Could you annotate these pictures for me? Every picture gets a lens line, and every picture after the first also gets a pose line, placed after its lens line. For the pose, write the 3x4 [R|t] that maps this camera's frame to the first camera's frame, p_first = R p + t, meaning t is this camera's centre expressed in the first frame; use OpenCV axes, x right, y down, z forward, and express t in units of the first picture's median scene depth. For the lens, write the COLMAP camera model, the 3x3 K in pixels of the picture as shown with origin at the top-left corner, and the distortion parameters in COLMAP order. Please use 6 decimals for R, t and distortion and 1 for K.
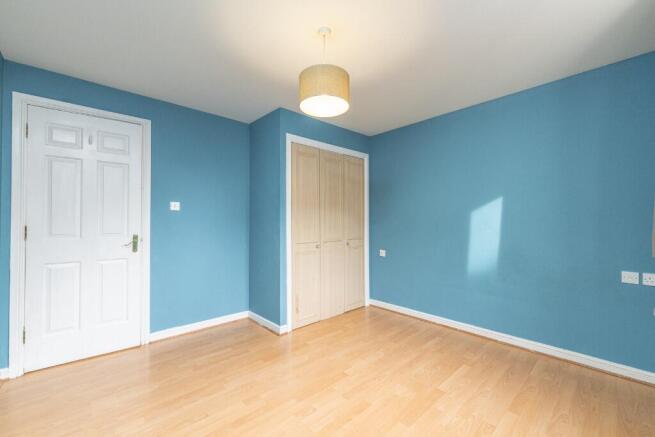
lens RADIAL K [[273.7, 0, 320.6], [0, 273.7, 221.1], [0, 0, 1]] dist [-0.001884, -0.000553]
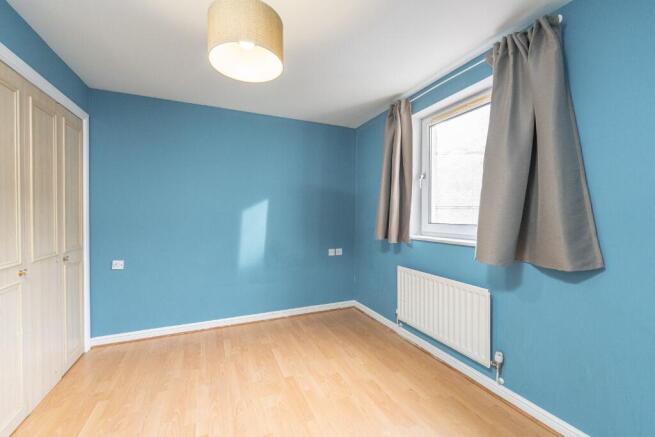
lens RADIAL K [[273.7, 0, 320.6], [0, 273.7, 221.1], [0, 0, 1]] dist [-0.001884, -0.000553]
pose [[0.287196, -0.014388, 0.957764, -0.401144], [-0.005891, 0.999842, 0.016786, -0.014139], [-0.957854, -0.010463, 0.287065, 0.413018]]
